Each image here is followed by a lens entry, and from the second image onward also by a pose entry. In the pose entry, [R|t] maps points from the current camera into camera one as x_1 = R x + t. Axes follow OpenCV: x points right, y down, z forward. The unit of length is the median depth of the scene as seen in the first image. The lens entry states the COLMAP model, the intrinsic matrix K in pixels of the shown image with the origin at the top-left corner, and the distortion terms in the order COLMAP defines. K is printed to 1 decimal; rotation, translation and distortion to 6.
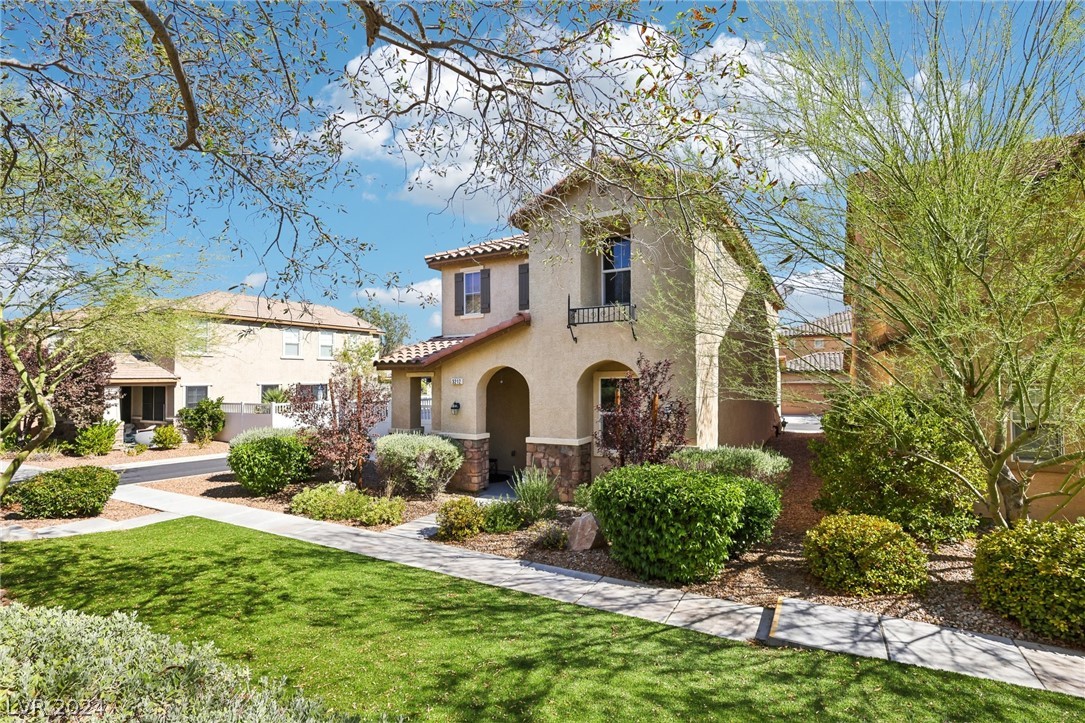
lens RADIAL K [[507.1, 0, 537.4], [0, 507.1, 374.8], [0, 0, 1]] dist [0.000277, 0.000530]
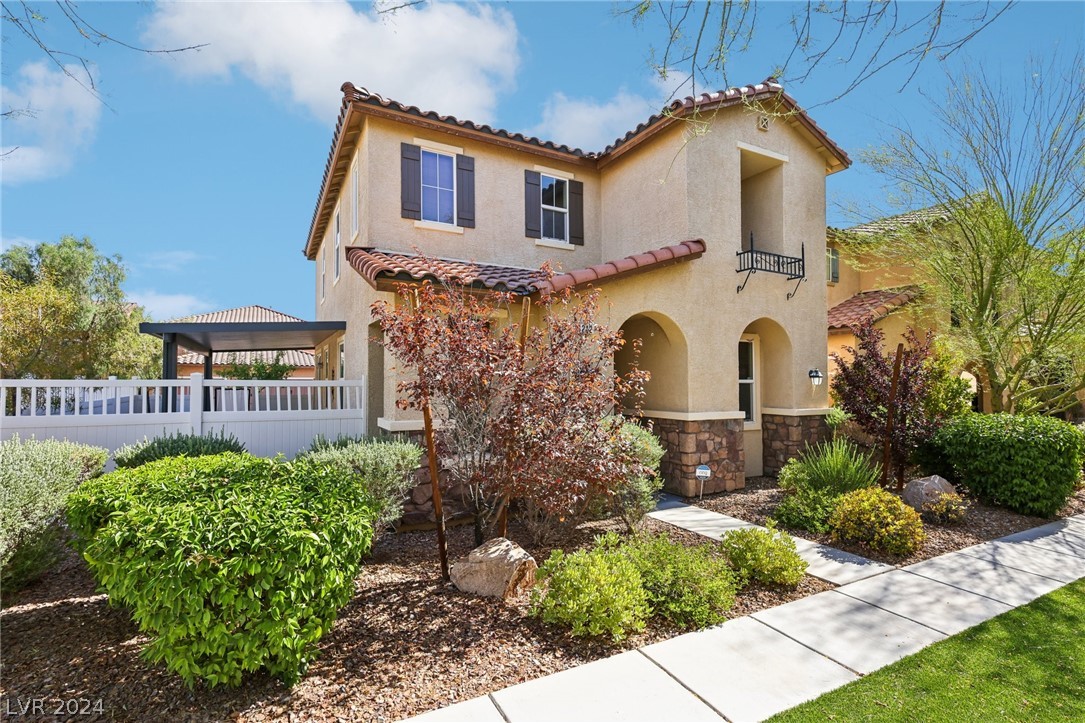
lens RADIAL K [[507.1, 0, 537.4], [0, 507.1, 374.8], [0, 0, 1]] dist [0.000277, 0.000530]
pose [[0.540720, 0.025669, 0.840811, -1.053819], [-0.017952, 0.999659, -0.018973, 0.121573], [-0.841011, -0.004835, 0.540996, 1.118174]]
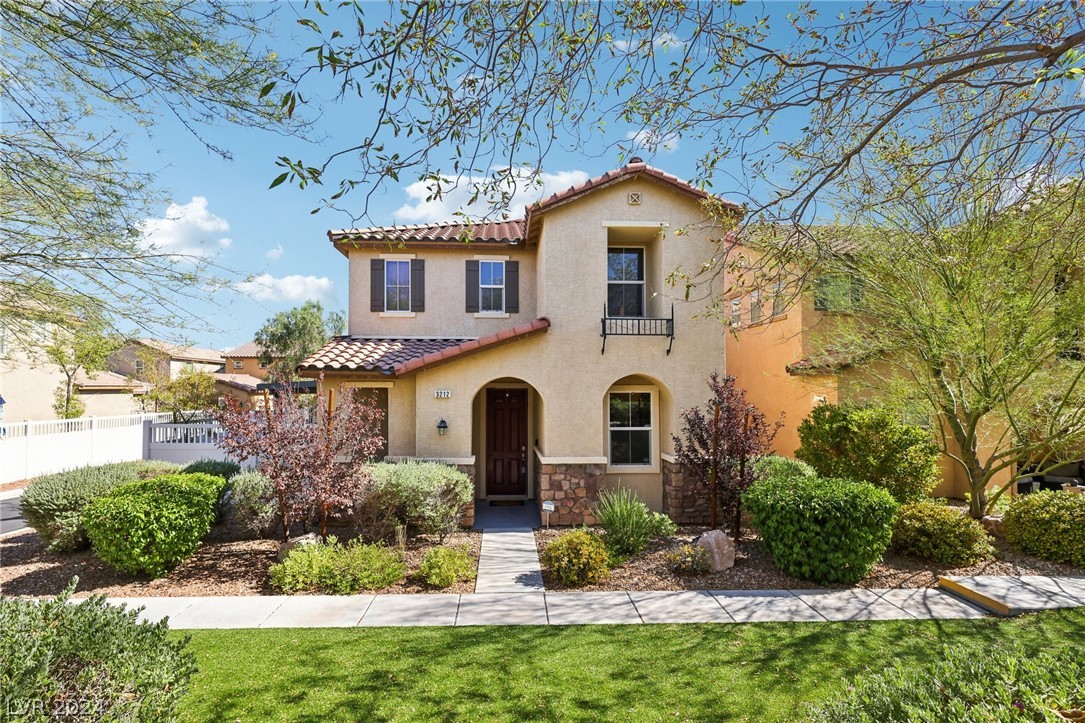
lens RADIAL K [[515.7, 0, 521.3], [0, 515.7, 392.4], [0, 0, 1]] dist [-0.001008, 0.001215]
pose [[0.853625, 0.010436, 0.520783, -0.741594], [-0.014325, 0.999891, 0.003444, 0.008633], [-0.520691, -0.010401, 0.853682, 0.353374]]
